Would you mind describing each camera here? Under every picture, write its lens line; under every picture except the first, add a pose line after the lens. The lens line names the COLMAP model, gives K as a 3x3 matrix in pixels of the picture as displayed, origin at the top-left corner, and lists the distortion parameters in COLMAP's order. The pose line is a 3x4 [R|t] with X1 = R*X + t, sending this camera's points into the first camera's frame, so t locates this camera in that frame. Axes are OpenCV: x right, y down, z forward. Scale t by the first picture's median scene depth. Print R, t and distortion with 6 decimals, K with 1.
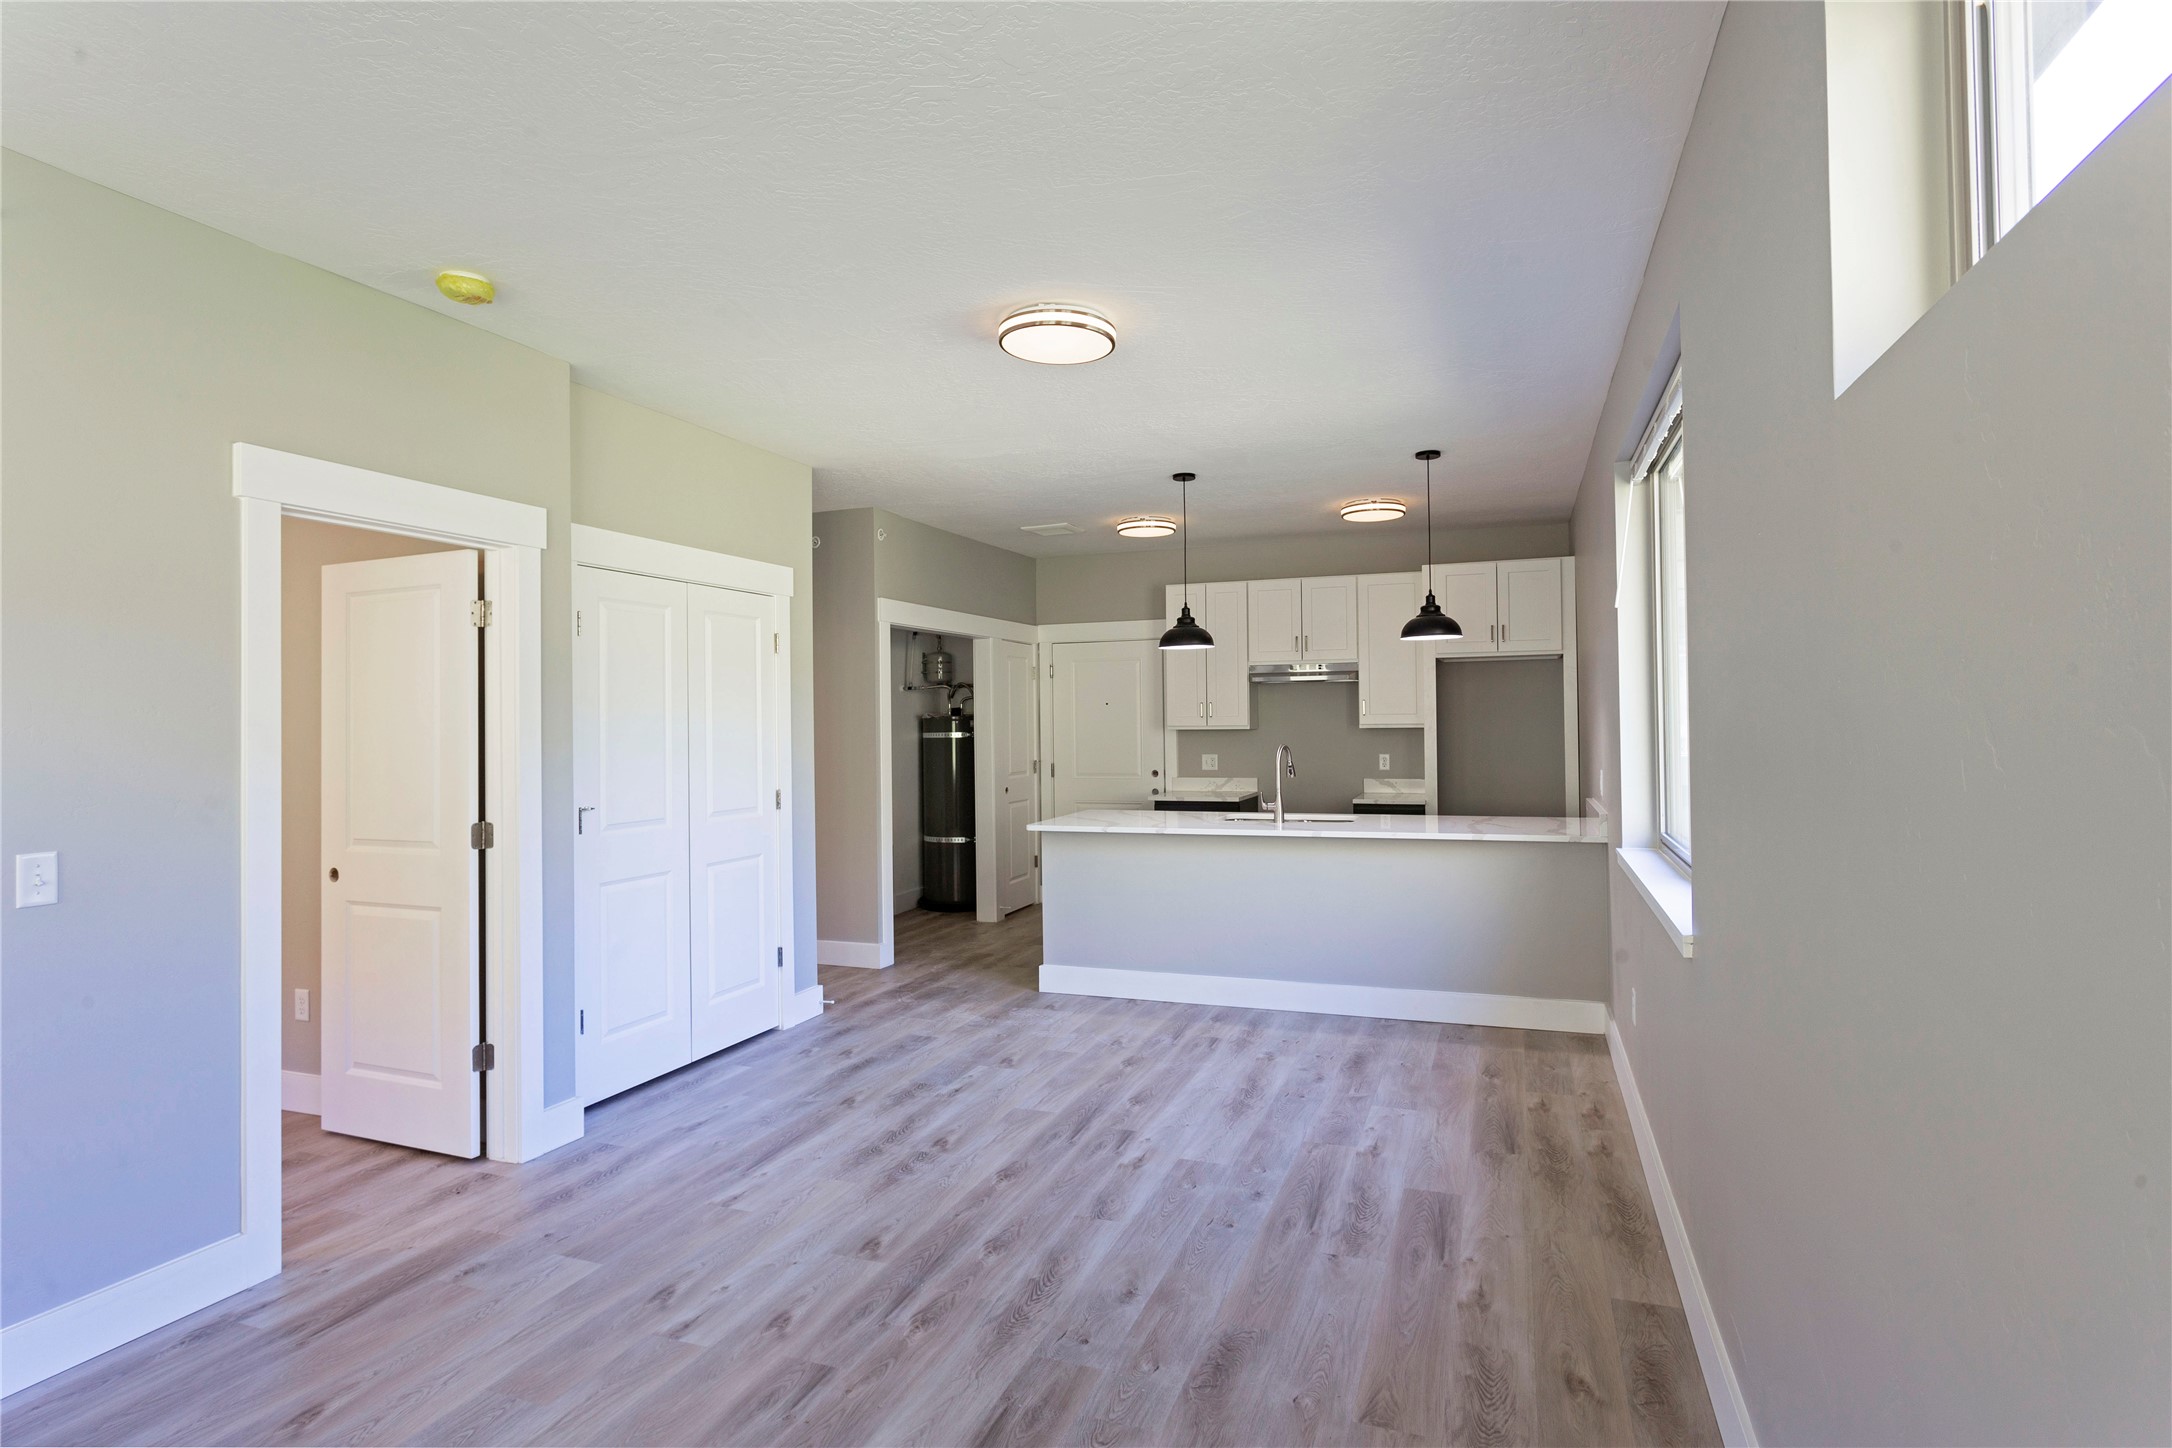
lens RADIAL K [[1125.0, 0, 1092.0], [0, 1125.0, 711.7], [0, 0, 1]] dist [-0.007531, 0.002323]
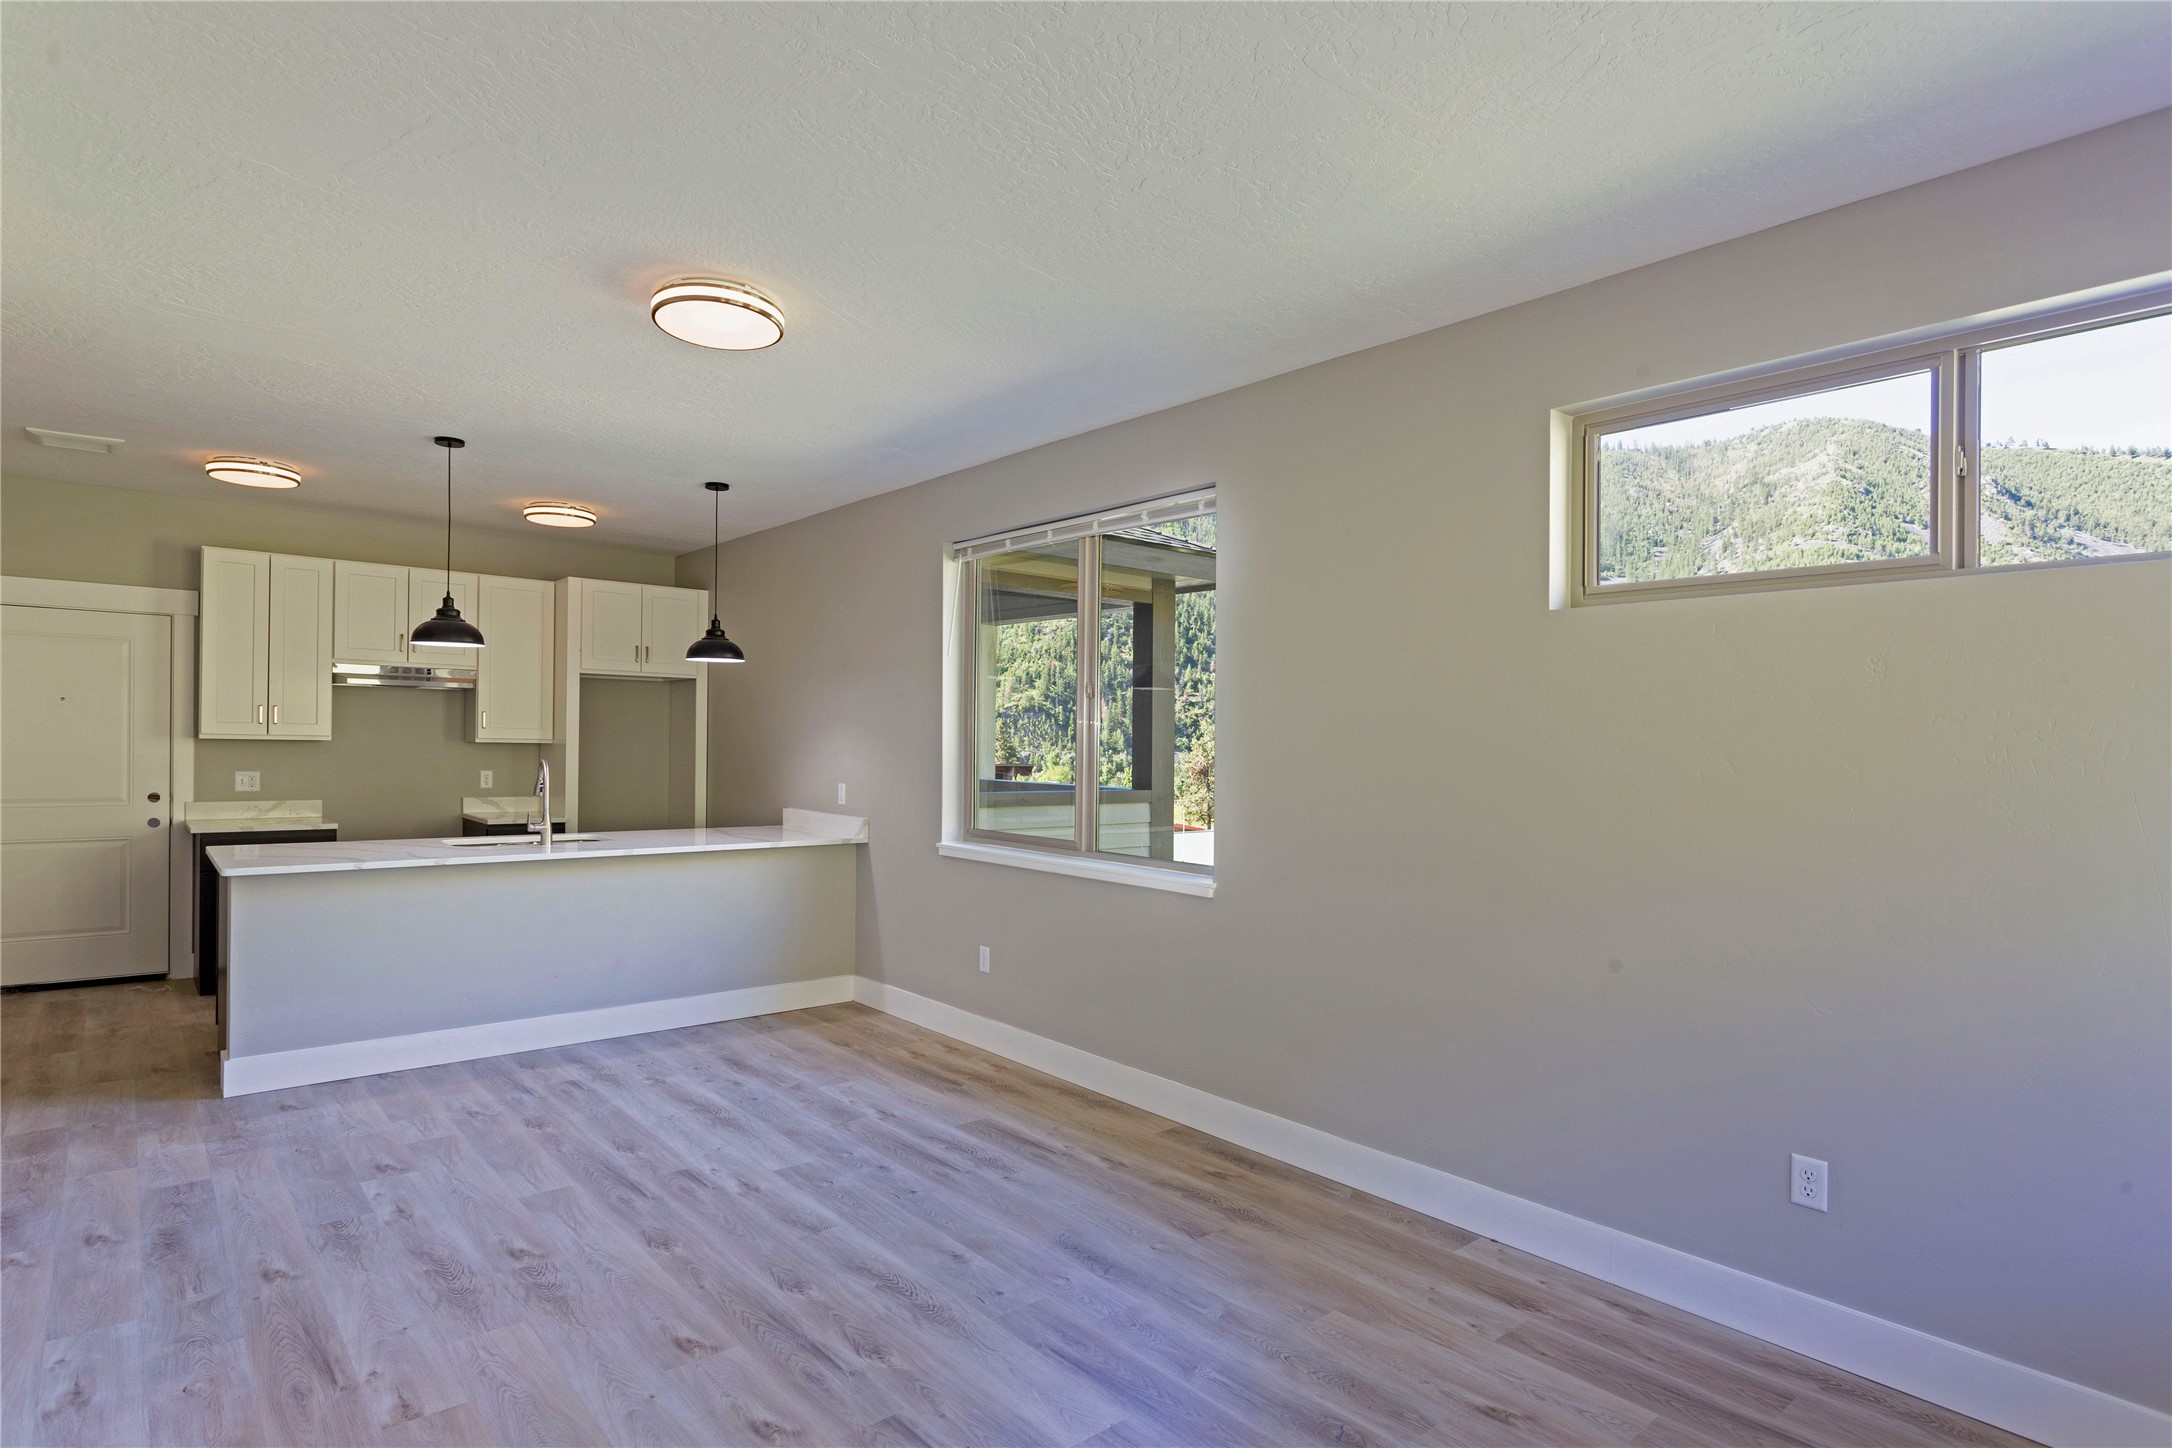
lens RADIAL K [[1125.0, 0, 1069.2], [0, 1125.0, 736.1], [0, 0, 1]] dist [-0.007531, 0.002323]
pose [[0.483783, 0.026130, 0.874798, -0.653444], [-0.031571, 0.999425, -0.012392, 0.011612], [-0.874618, -0.021623, 0.484329, 0.275649]]
